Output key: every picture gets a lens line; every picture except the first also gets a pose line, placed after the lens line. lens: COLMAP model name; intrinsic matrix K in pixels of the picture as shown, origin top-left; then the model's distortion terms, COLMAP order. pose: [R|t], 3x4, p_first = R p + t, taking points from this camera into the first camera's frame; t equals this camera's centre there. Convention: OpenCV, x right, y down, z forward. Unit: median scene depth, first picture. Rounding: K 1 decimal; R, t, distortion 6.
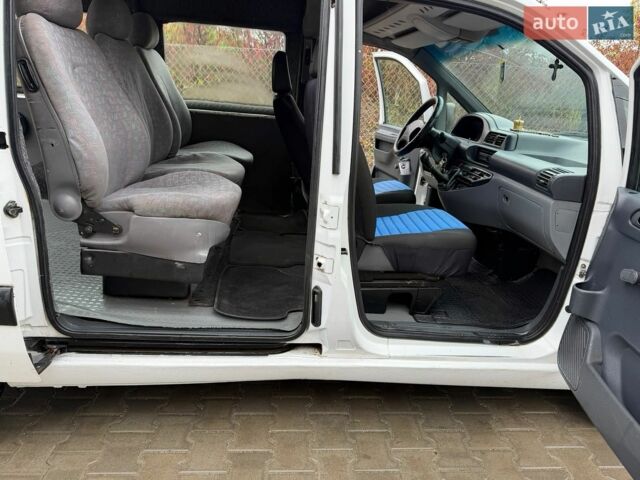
lens RADIAL K [[450.0, 0, 320.0], [0, 450.0, 240.0], [0, 0, 1]] dist [-0.005467, -0.003679]
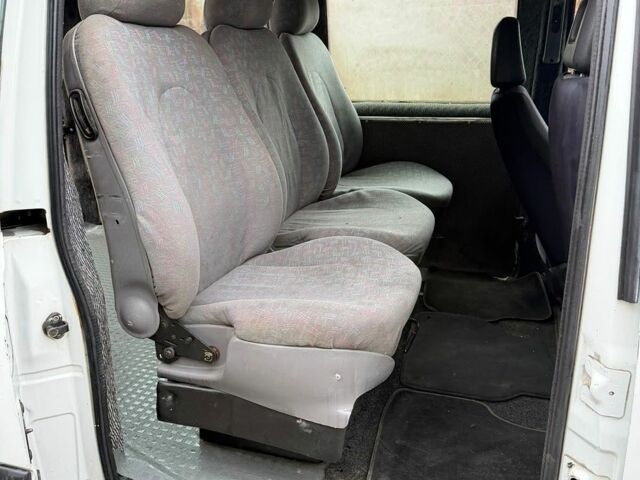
lens RADIAL K [[555.2, 0, 320.0], [0, 555.2, 240.0], [0, 0, 1]] dist [0.137956, -0.222148]
pose [[0.923043, 0.040304, -0.382580, -0.031134], [-0.041567, 0.999123, 0.004967, -0.192770], [0.382445, 0.011318, 0.923909, 0.362084]]
